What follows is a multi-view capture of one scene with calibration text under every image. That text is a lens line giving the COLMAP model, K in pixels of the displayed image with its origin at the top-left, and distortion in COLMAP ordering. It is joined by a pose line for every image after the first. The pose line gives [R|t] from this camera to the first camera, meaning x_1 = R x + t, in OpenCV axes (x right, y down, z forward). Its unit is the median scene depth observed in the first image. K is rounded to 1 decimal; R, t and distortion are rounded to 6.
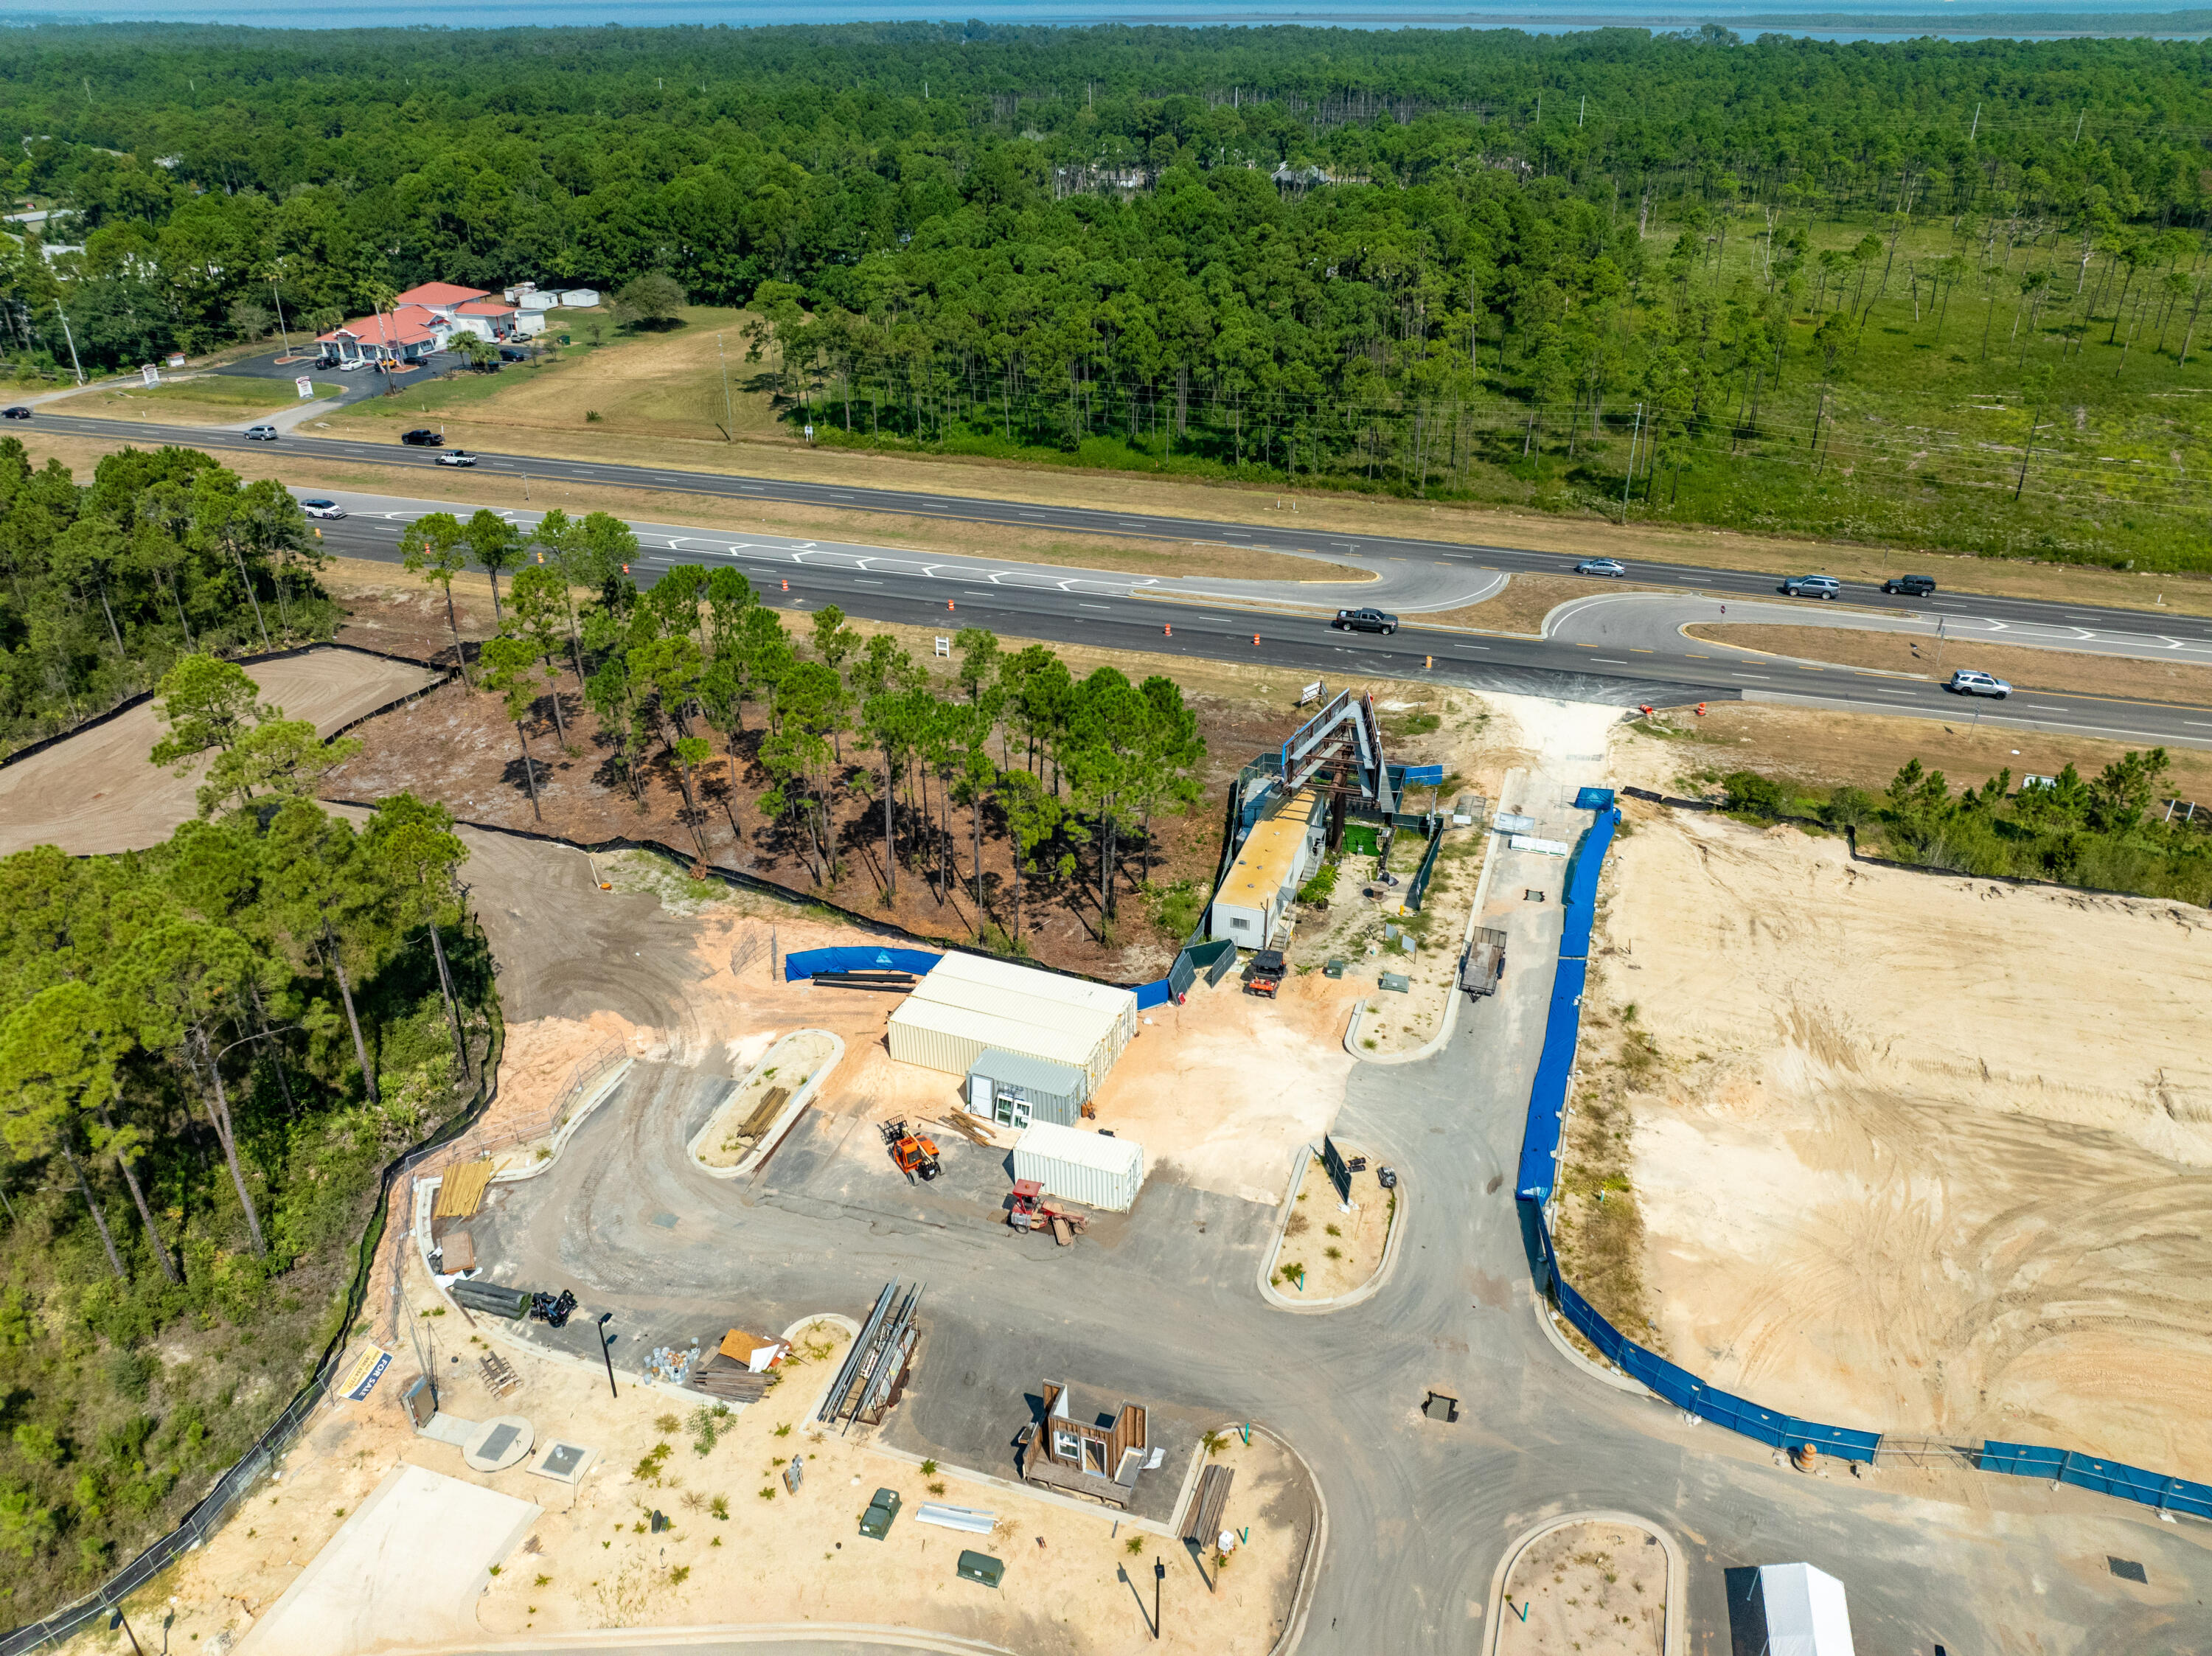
lens RADIAL K [[1562.2, 0, 1114.2], [0, 1562.2, 827.9], [0, 0, 1]] dist [-0.042126, 0.007763]
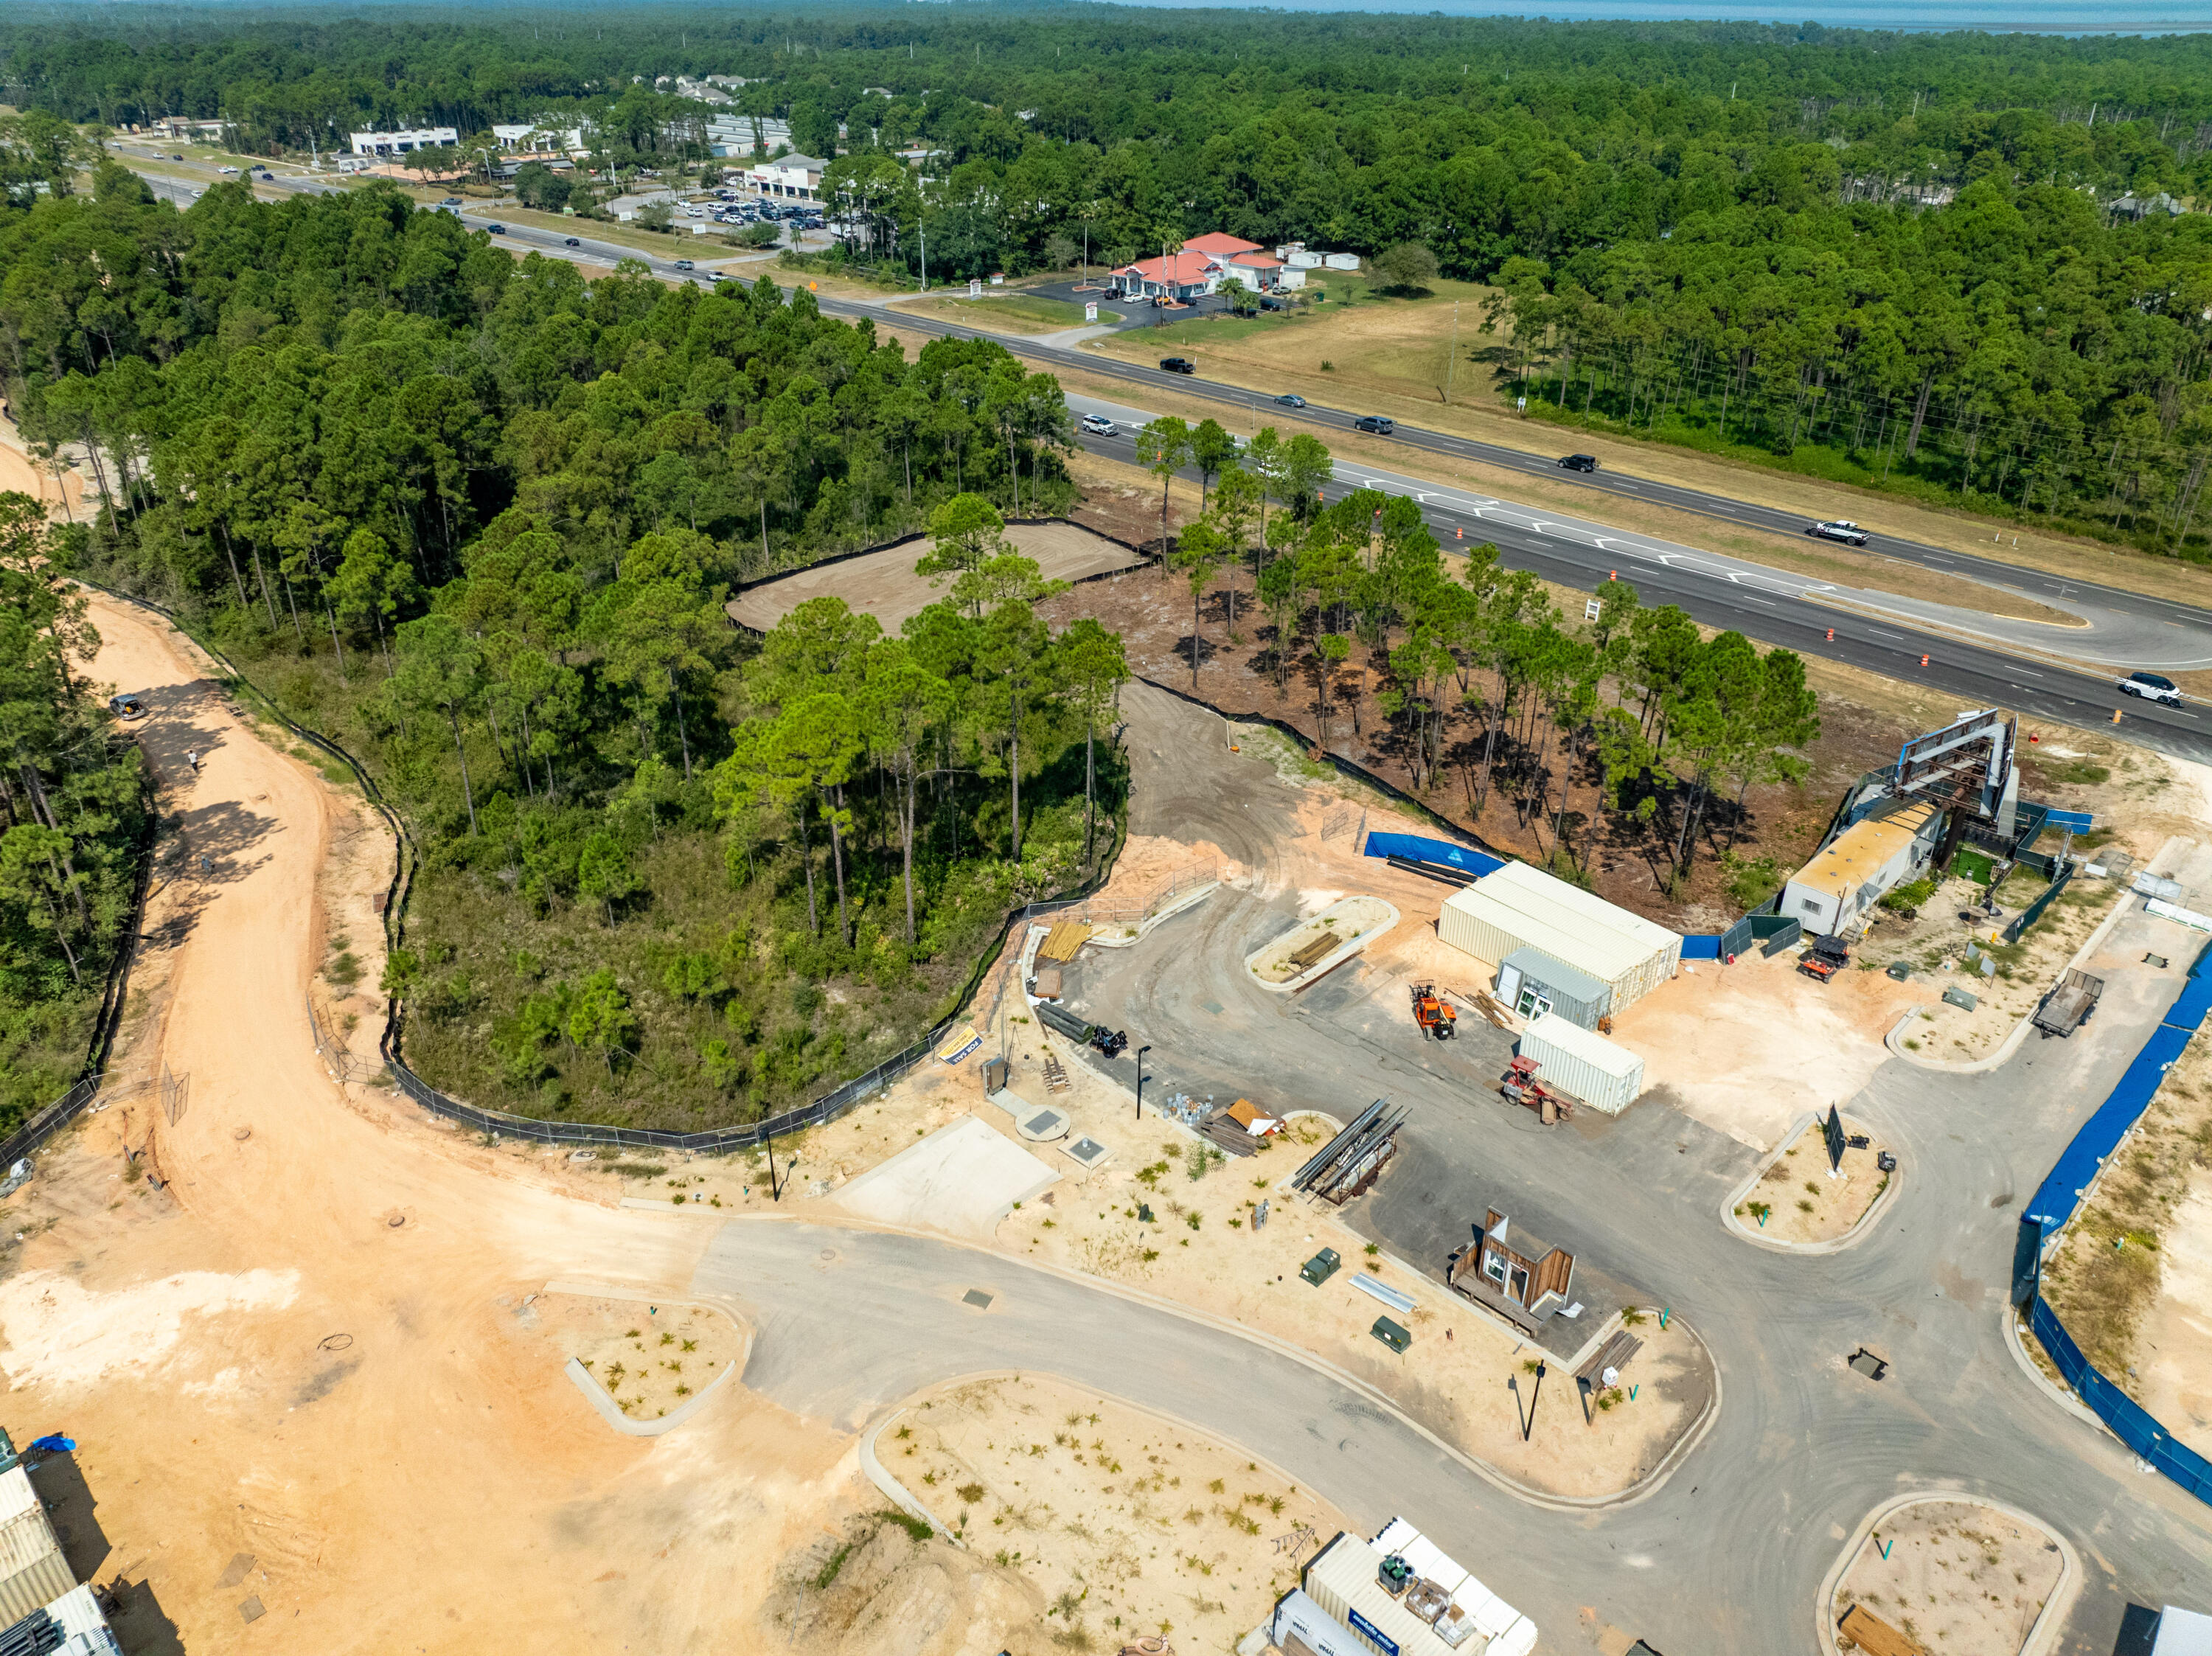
lens RADIAL K [[1562.2, 0, 1112.2], [0, 1562.2, 824.4], [0, 0, 1]] dist [-0.042126, 0.007763]
pose [[0.893043, 0.221888, -0.391460, 0.052478], [-0.221204, 0.974071, 0.047488, 0.056559], [0.391846, 0.044183, 0.918969, -0.083528]]
